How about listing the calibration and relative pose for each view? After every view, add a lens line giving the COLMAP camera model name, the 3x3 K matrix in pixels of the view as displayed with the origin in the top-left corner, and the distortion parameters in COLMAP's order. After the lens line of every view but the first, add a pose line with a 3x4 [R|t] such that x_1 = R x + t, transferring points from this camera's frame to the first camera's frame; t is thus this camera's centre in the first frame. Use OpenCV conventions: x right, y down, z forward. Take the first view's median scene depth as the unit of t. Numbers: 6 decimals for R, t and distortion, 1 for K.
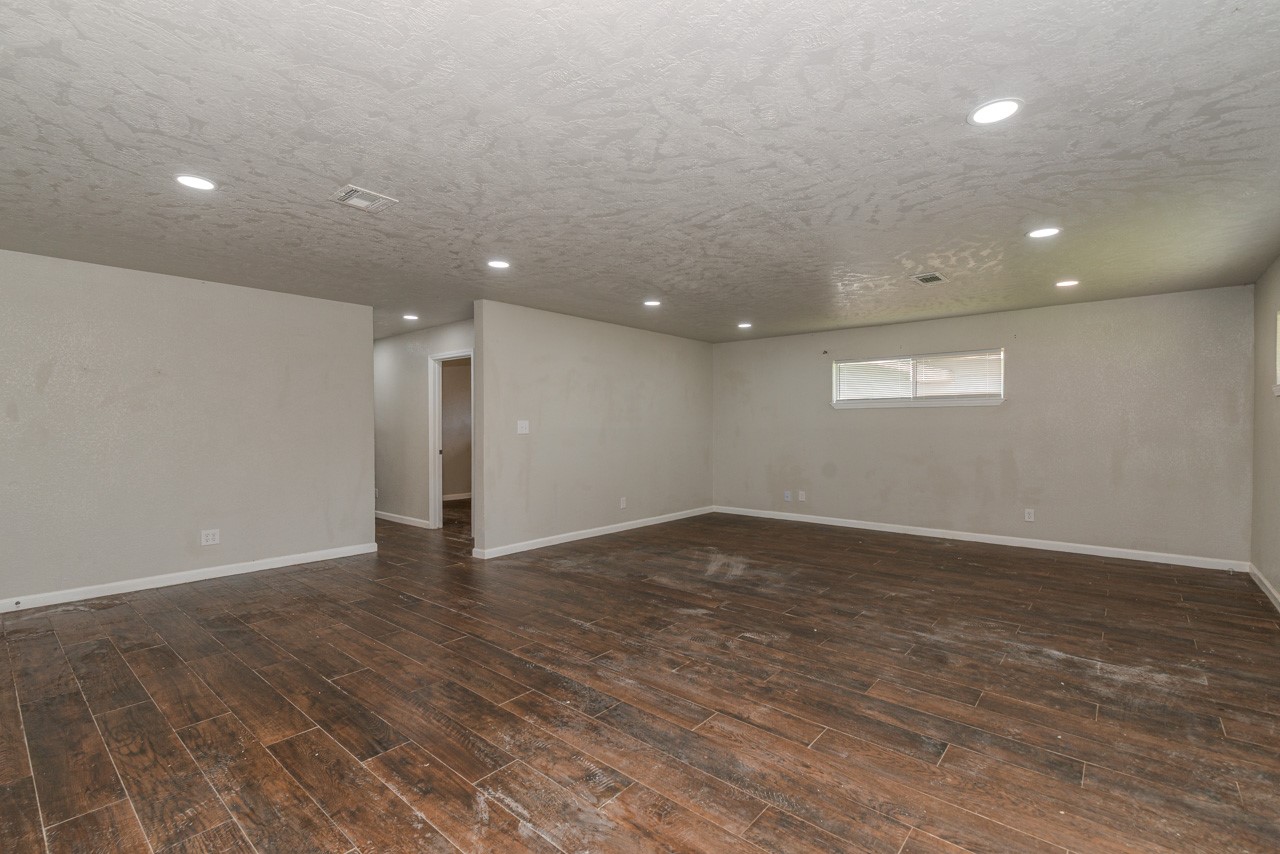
lens RADIAL K [[565.3, 0, 636.9], [0, 565.3, 426.5], [0, 0, 1]] dist [0.001230, -0.000280]
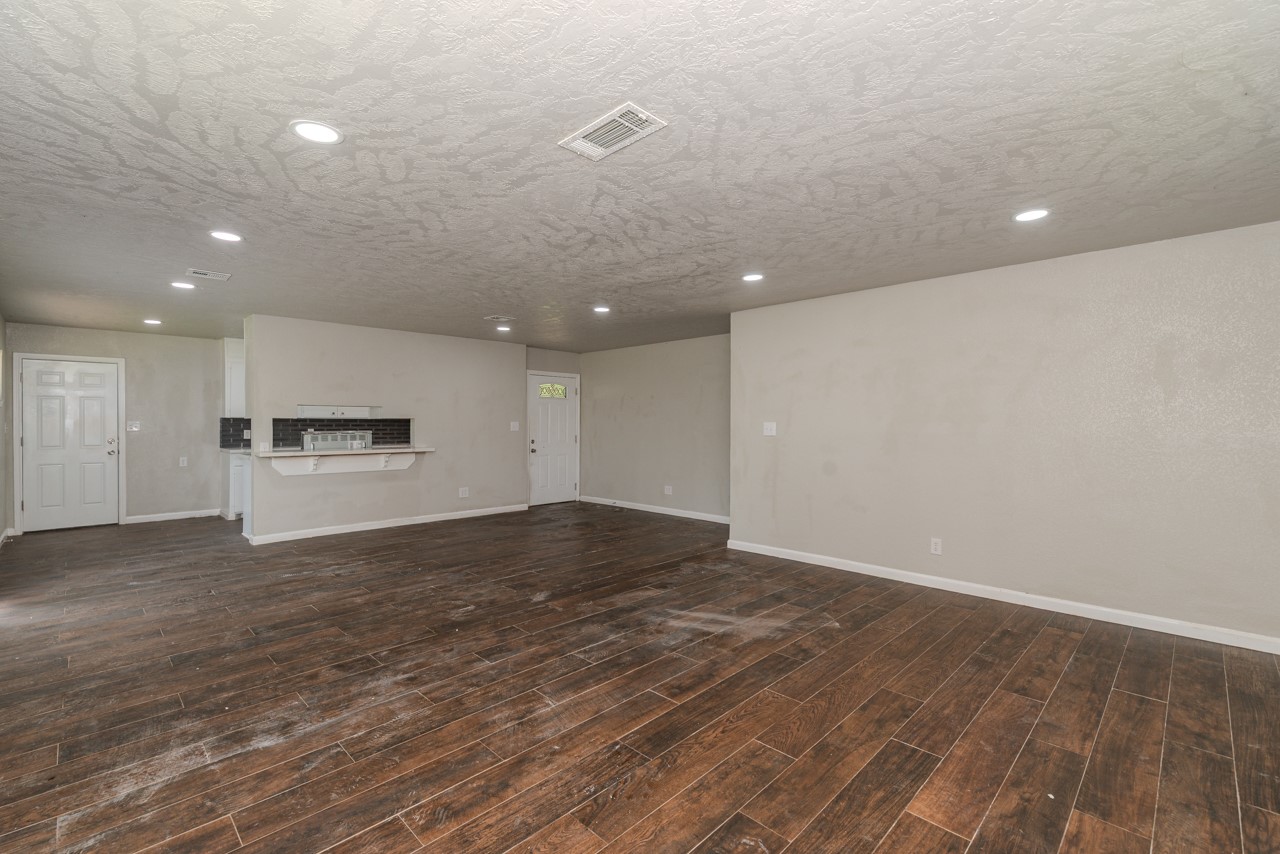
lens RADIAL K [[565.3, 0, 636.9], [0, 565.3, 426.5], [0, 0, 1]] dist [0.001230, -0.000280]
pose [[-0.071796, 0.009186, -0.997377, 1.391764], [-0.003726, 0.999948, 0.009478, -0.020591], [0.997412, 0.004397, -0.071758, 1.483904]]
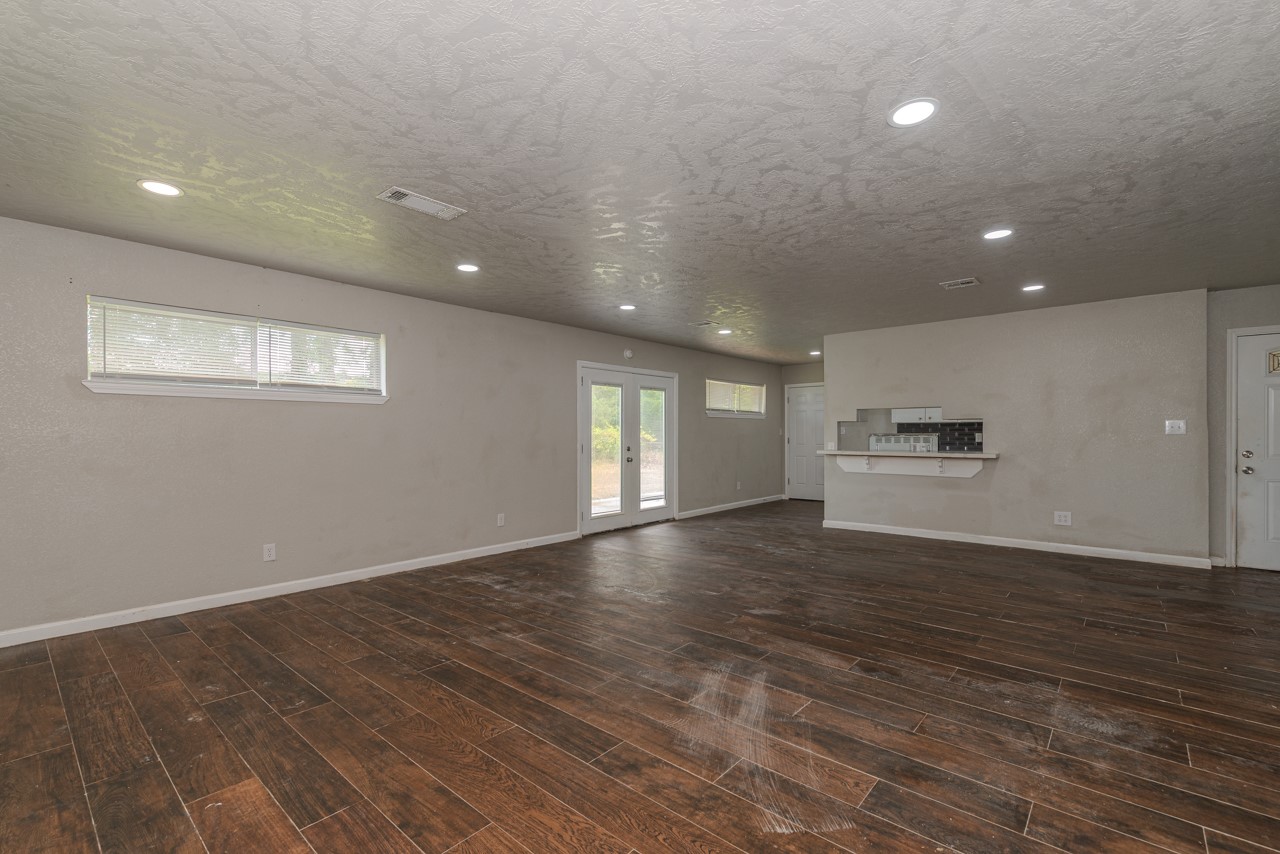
lens RADIAL K [[565.3, 0, 636.9], [0, 565.3, 426.5], [0, 0, 1]] dist [0.001230, -0.000280]
pose [[-0.999896, 0.003949, 0.013851, 0.360448], [0.003771, 0.999910, -0.012885, 0.018370], [-0.013900, -0.012831, -0.999821, 2.335134]]
